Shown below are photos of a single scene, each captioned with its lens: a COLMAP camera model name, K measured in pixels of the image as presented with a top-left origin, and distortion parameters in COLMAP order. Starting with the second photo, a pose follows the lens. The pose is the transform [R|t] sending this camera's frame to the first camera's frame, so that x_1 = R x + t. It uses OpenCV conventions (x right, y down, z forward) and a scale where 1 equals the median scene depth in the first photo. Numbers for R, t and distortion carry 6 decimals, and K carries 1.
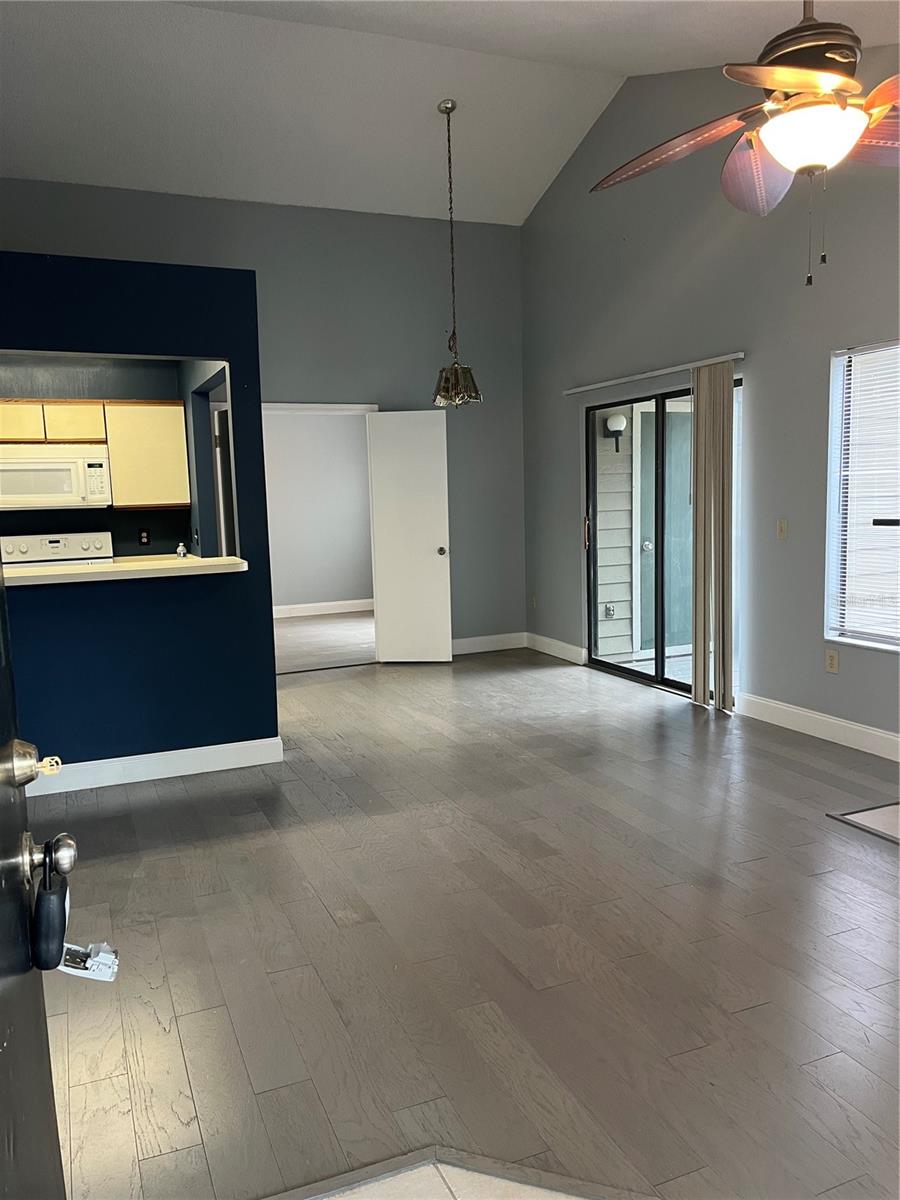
lens RADIAL K [[912.2, 0, 447.7], [0, 912.2, 614.4], [0, 0, 1]] dist [0.078588, -0.086179]
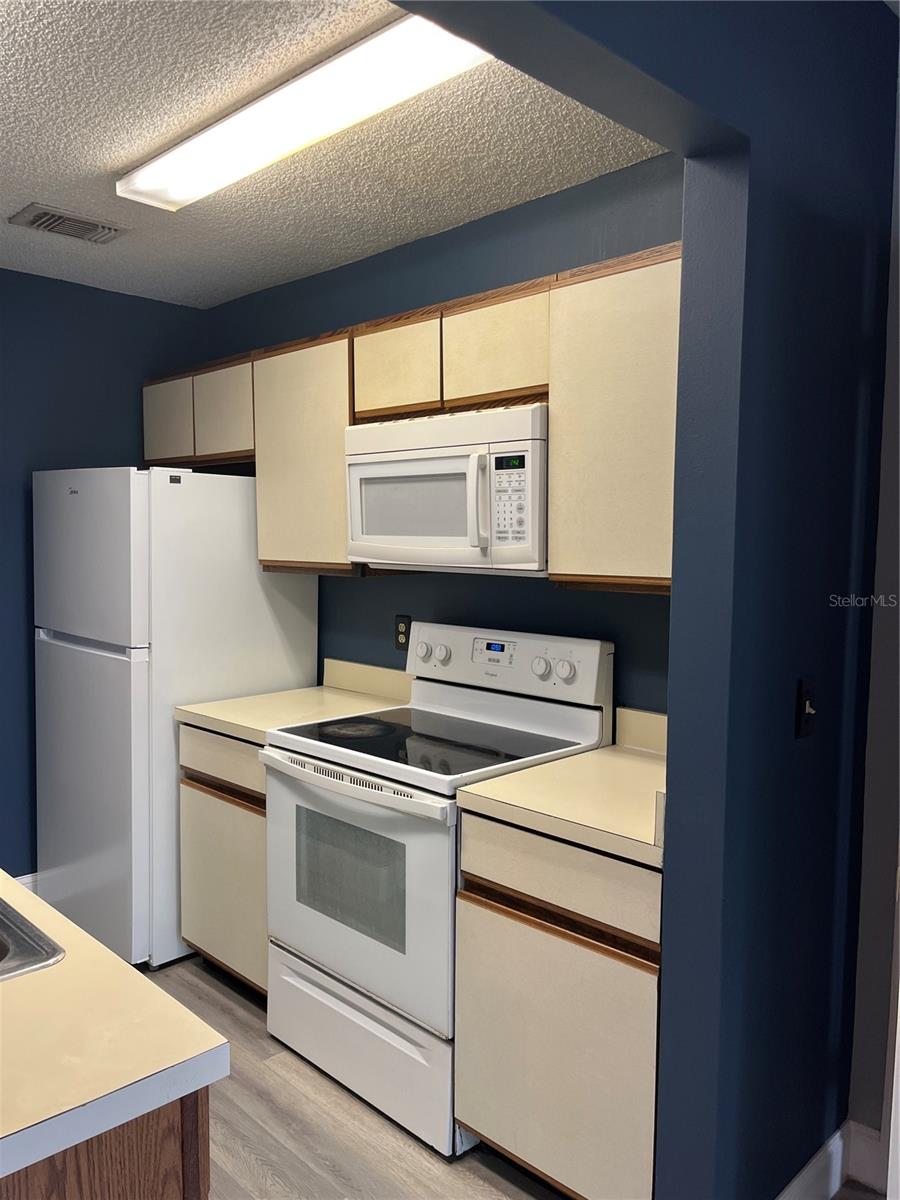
lens RADIAL K [[915.3, 0, 438.4], [0, 915.3, 606.4], [0, 0, 1]] dist [0.072033, -0.088352]
pose [[0.354152, 0.110032, -0.928692, -0.049054], [-0.142329, 0.987828, 0.062762, -0.123229], [0.924294, 0.109952, 0.365502, 0.843302]]
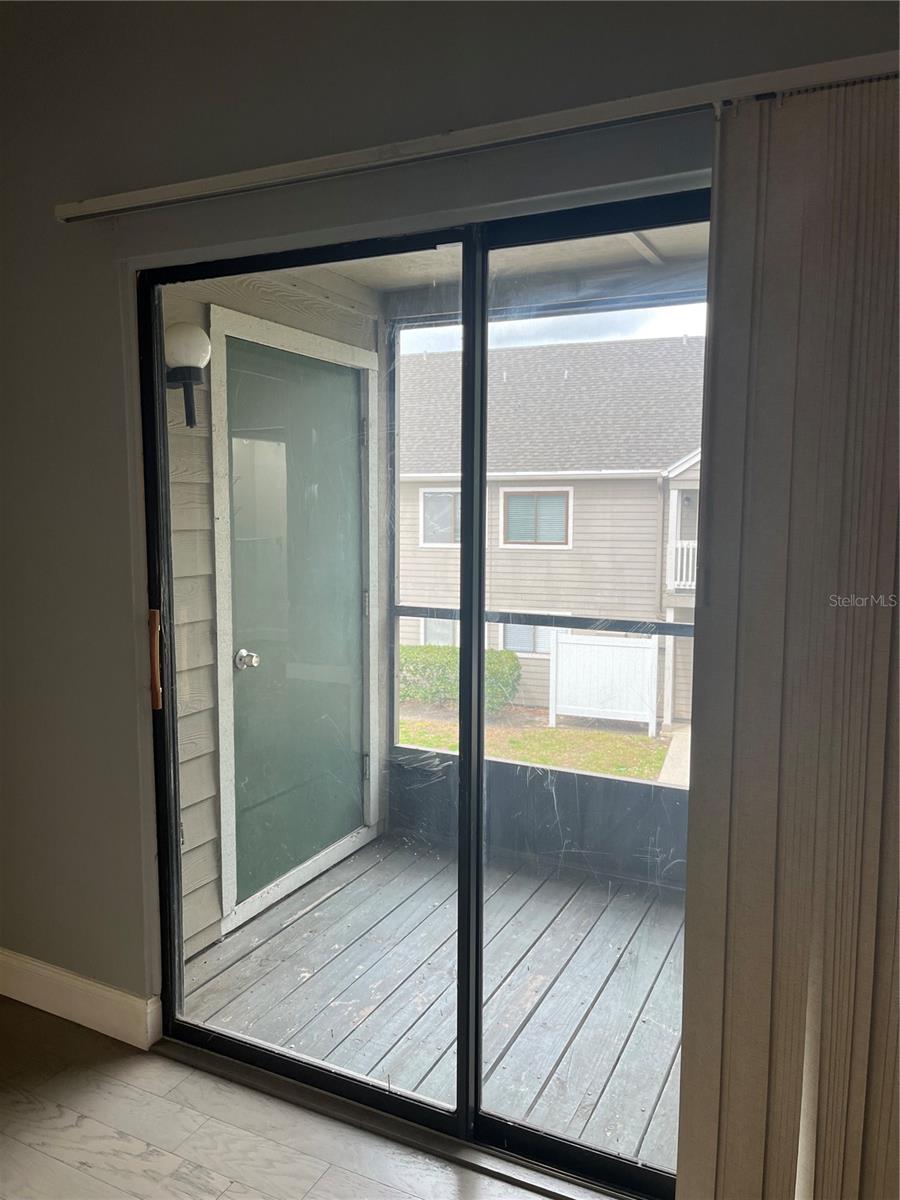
lens RADIAL K [[912.2, 0, 447.7], [0, 912.2, 614.4], [0, 0, 1]] dist [0.078588, -0.086179]
pose [[0.758328, -0.044590, 0.650346, 0.020196], [0.059747, 0.998213, -0.001226, -0.110839], [-0.649129, 0.039786, 0.759637, 0.771473]]
